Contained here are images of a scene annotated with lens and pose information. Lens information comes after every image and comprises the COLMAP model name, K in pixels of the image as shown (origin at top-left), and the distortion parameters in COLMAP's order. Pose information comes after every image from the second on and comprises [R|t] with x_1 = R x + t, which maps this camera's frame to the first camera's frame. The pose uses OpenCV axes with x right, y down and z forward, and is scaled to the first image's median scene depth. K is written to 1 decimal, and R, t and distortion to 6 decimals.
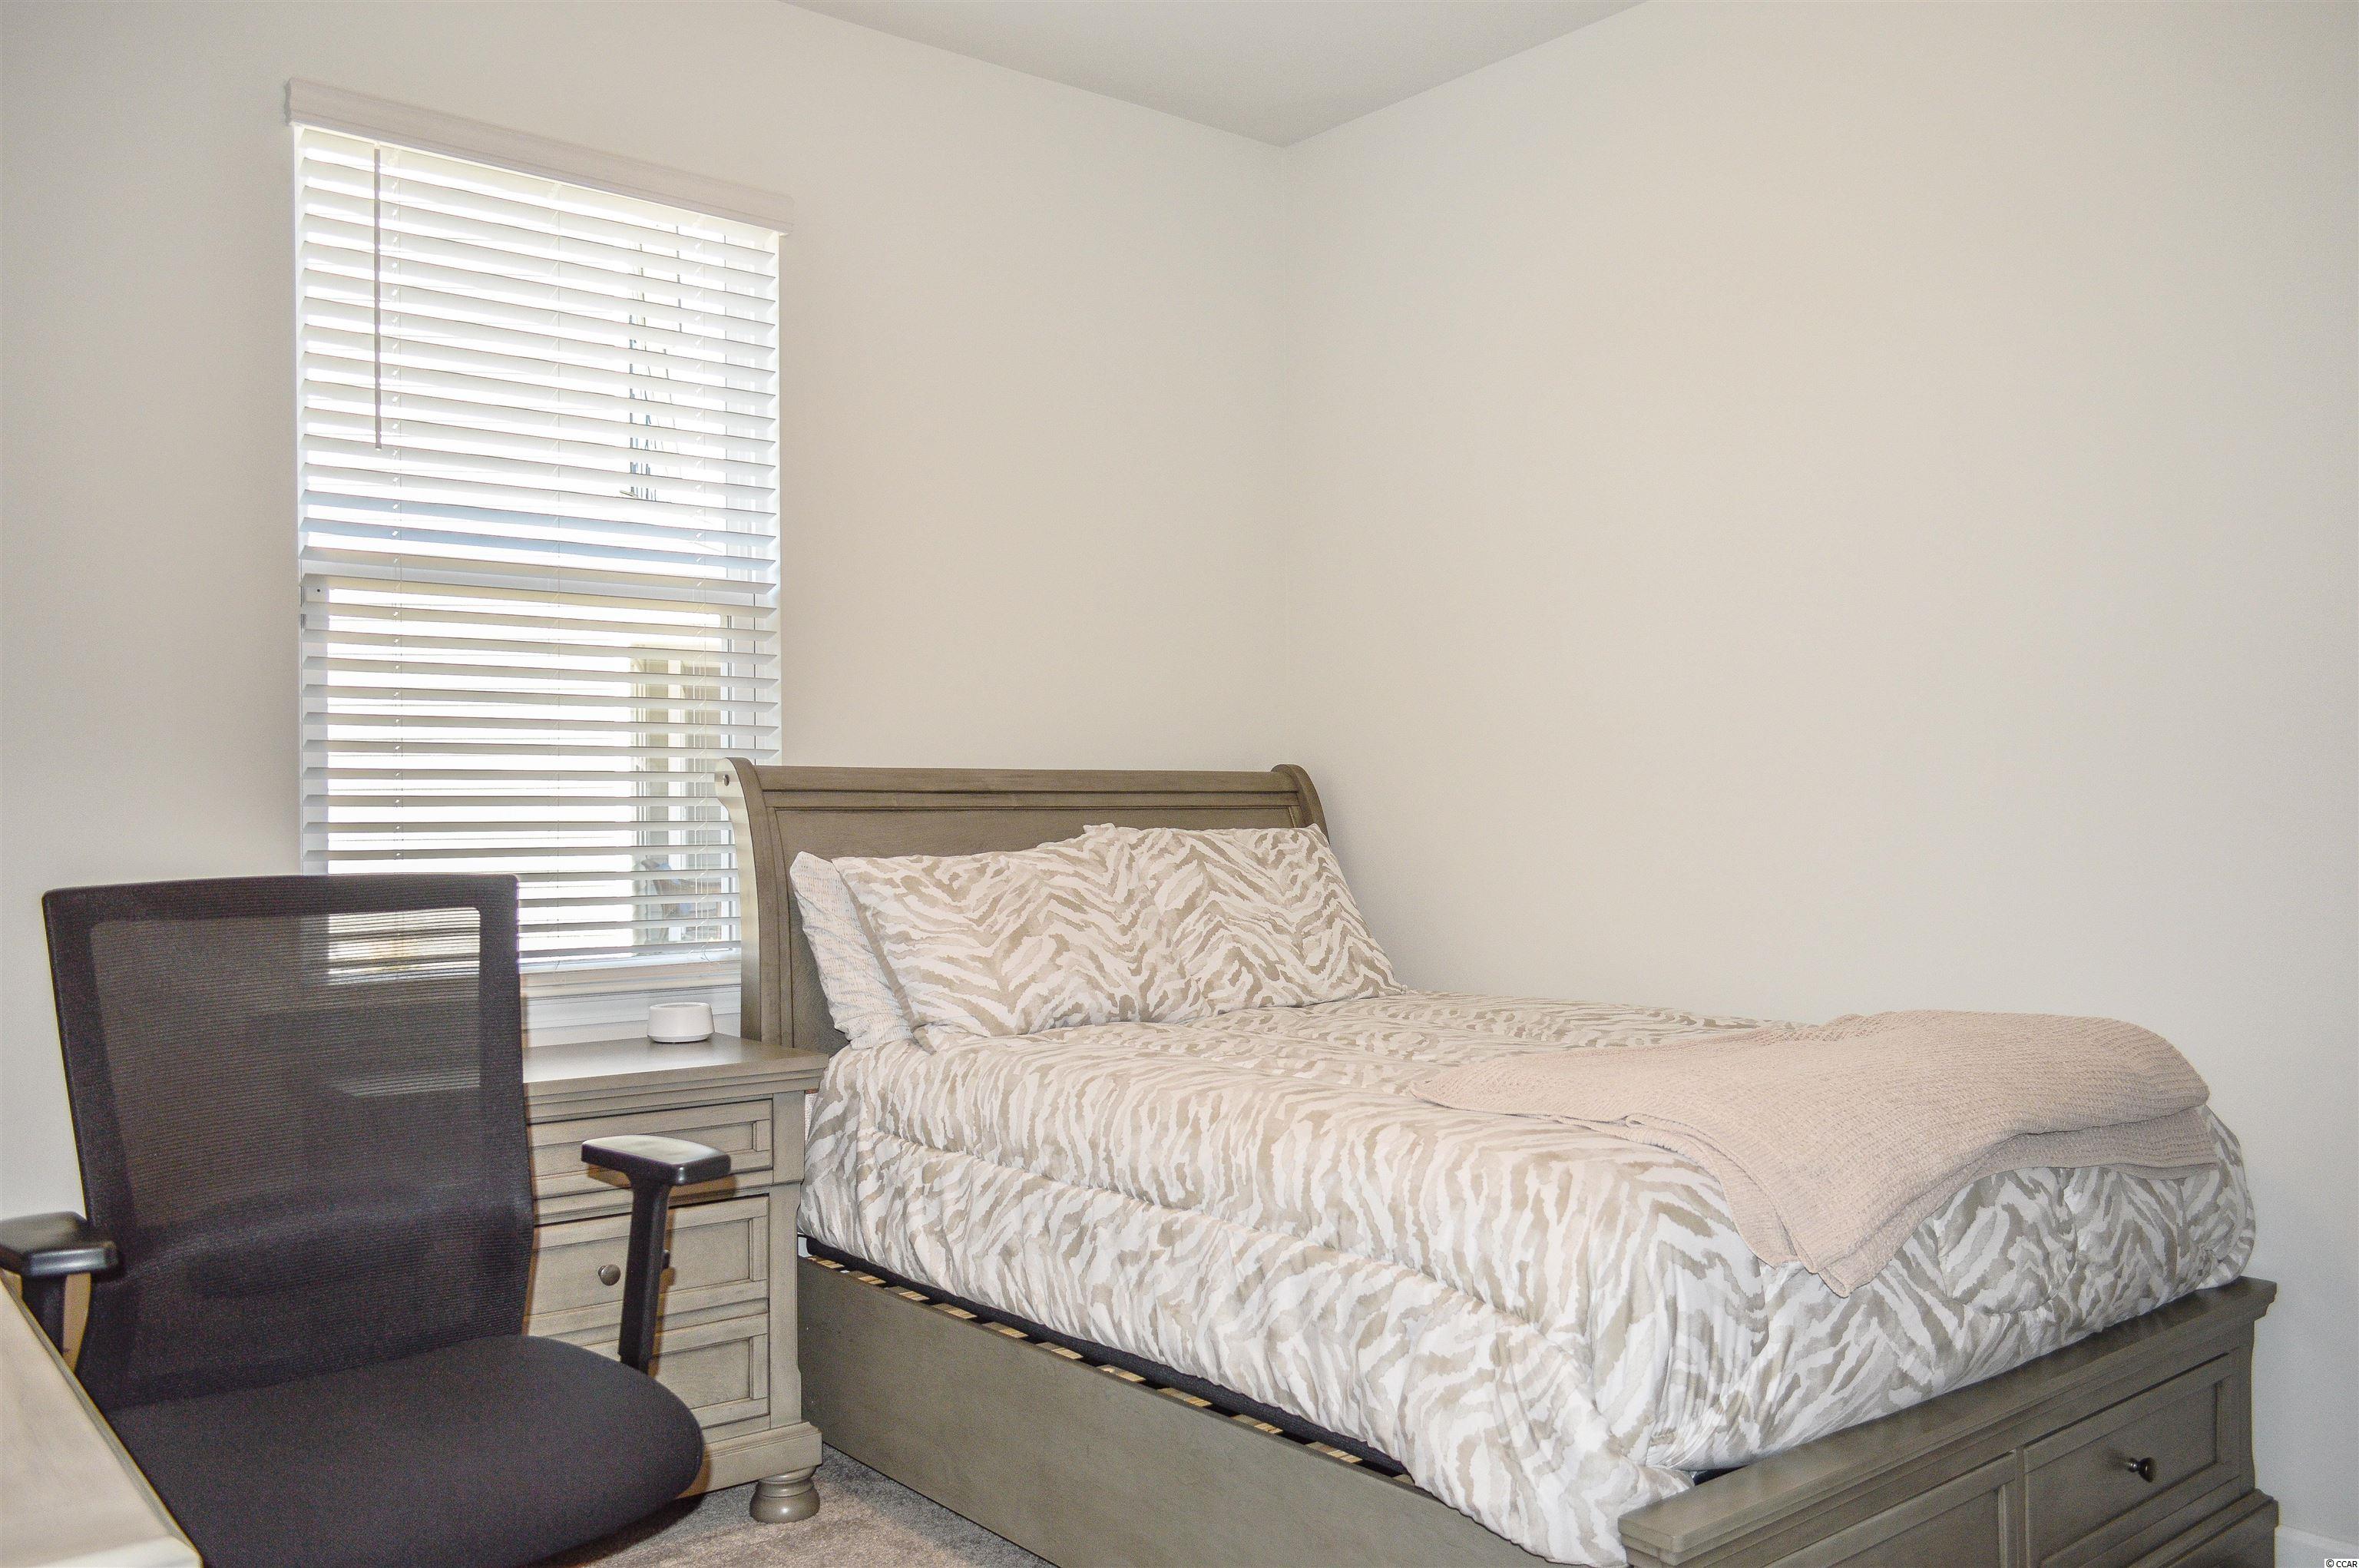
lens RADIAL K [[1863.7, 0, 1181.5], [0, 1863.7, 811.0], [0, 0, 1]] dist [-0.002166, 0.004165]
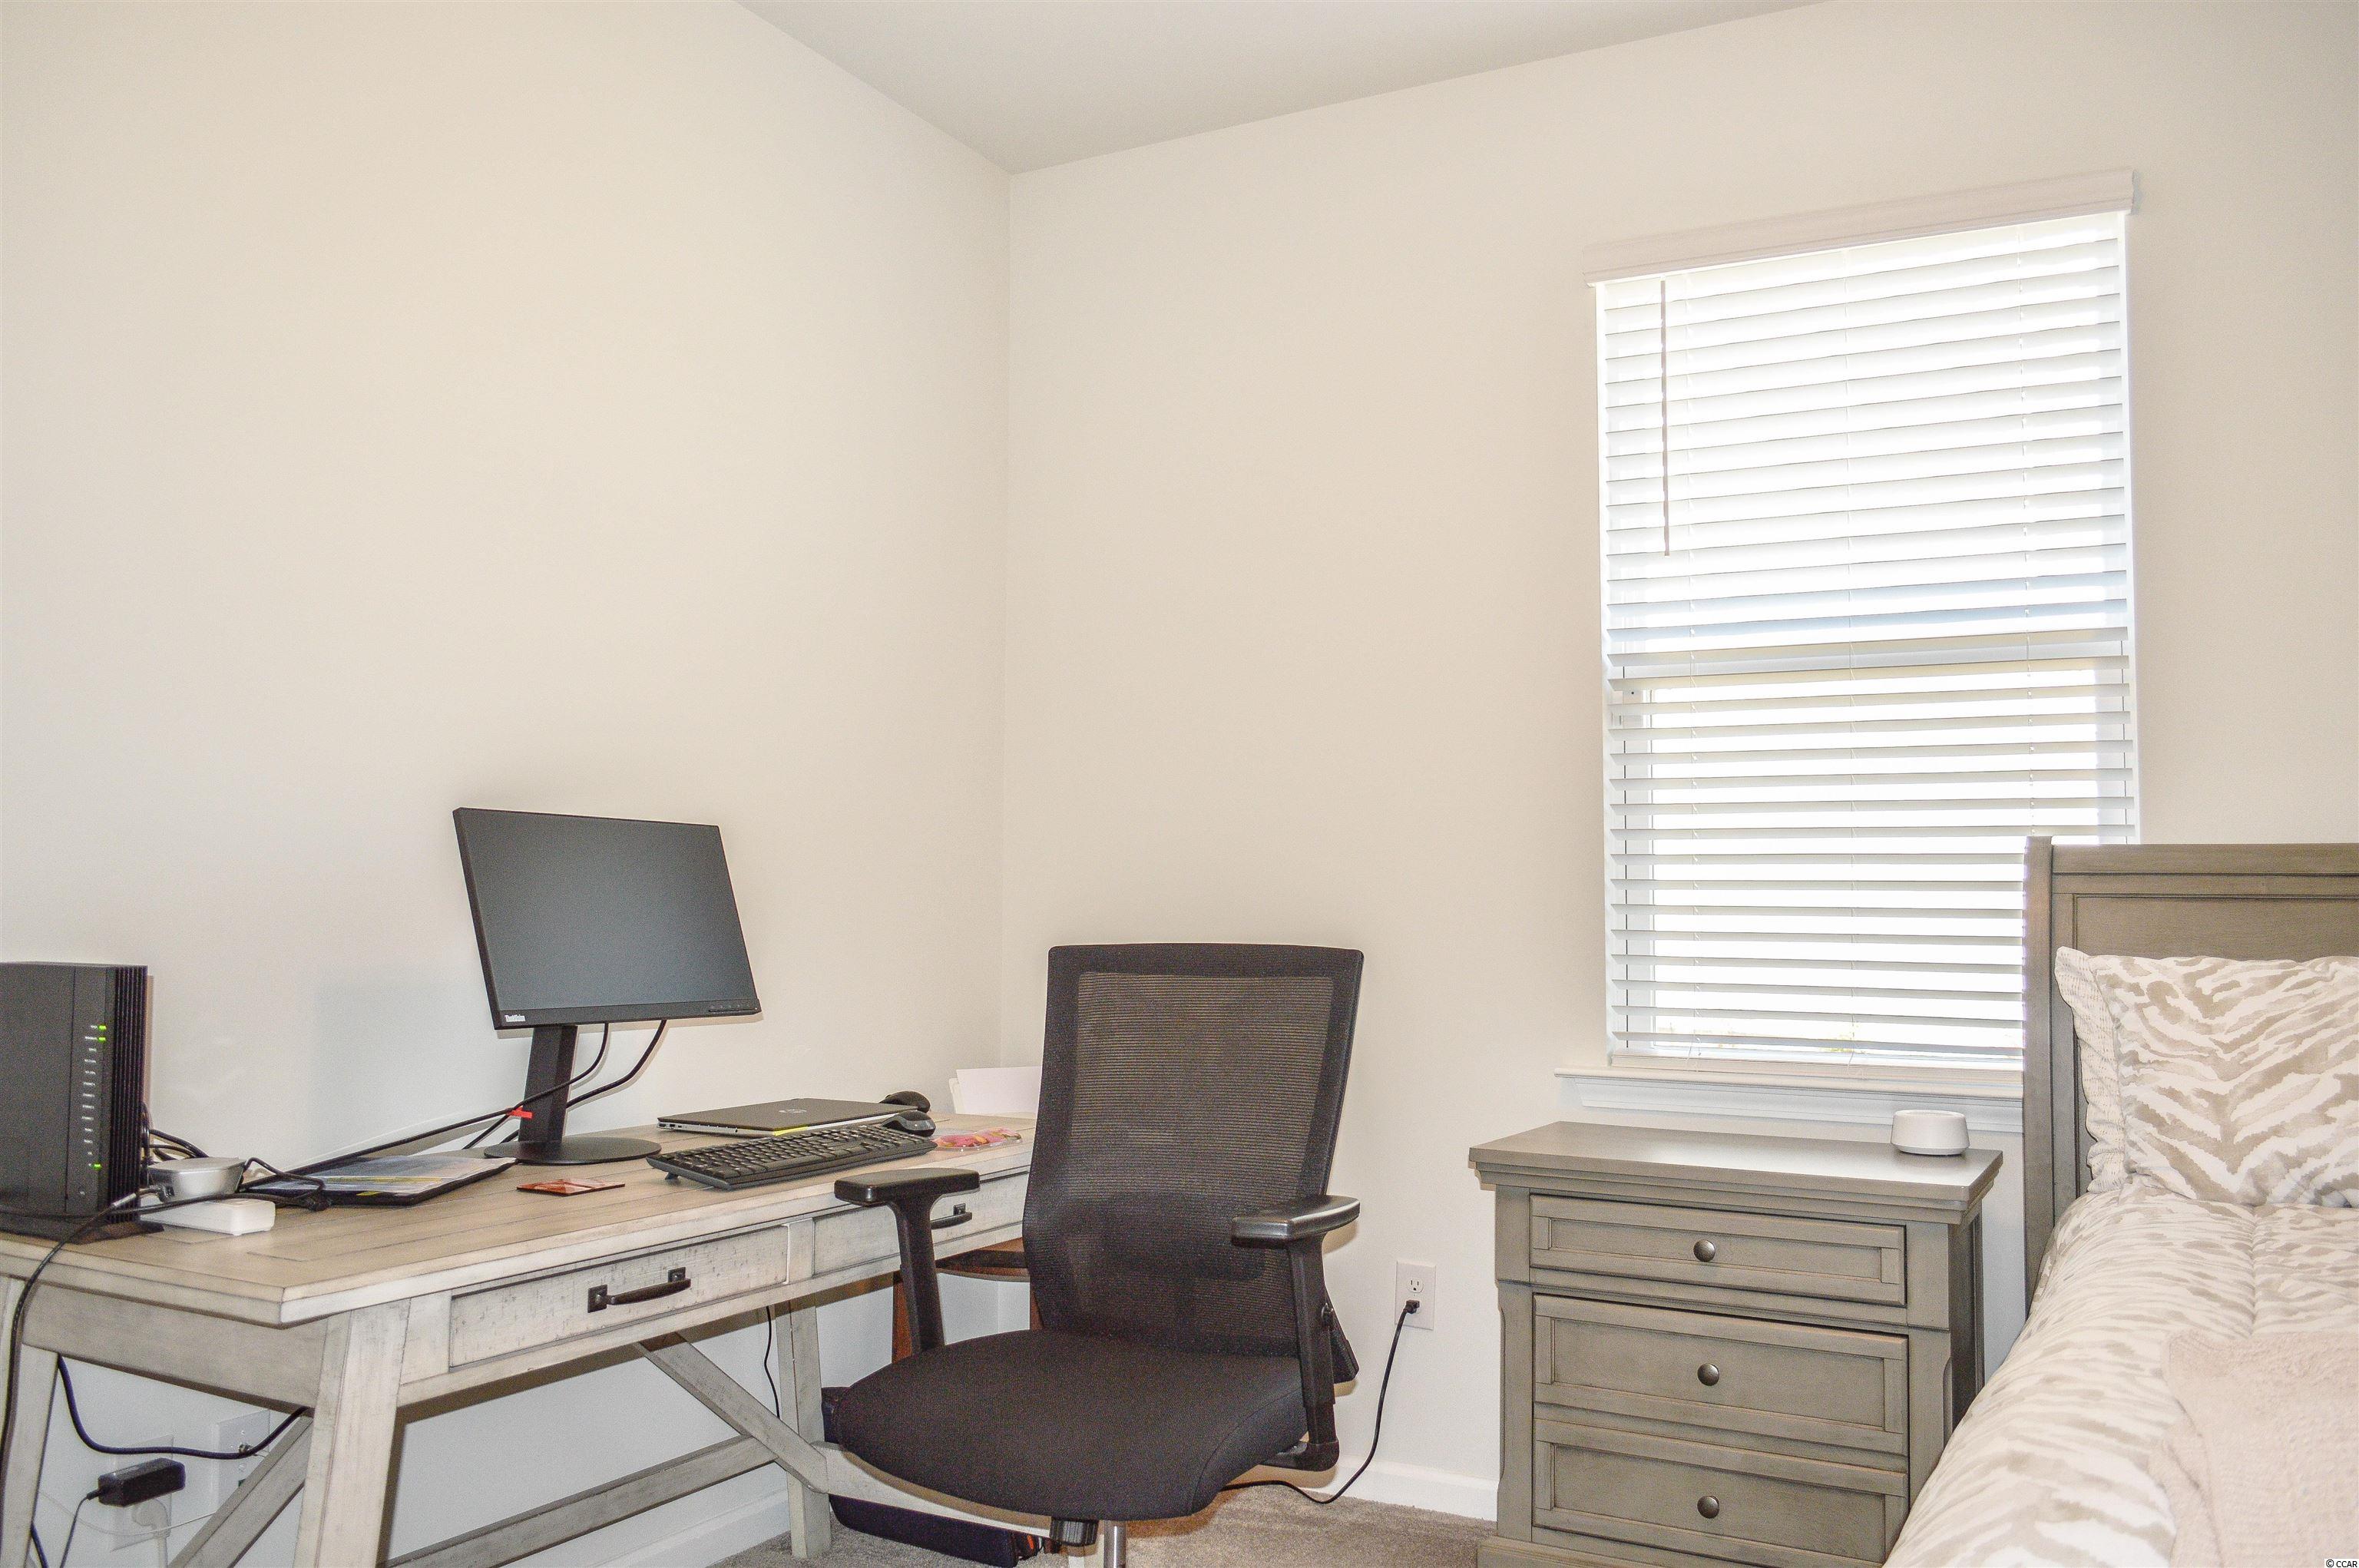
lens RADIAL K [[1863.7, 0, 1181.5], [0, 1863.7, 811.0], [0, 0, 1]] dist [-0.002166, 0.004165]
pose [[0.394014, -0.033411, -0.918497, 0.424539], [-0.009277, 0.999144, -0.040324, -0.001675], [0.919058, 0.024409, 0.393366, 0.315699]]
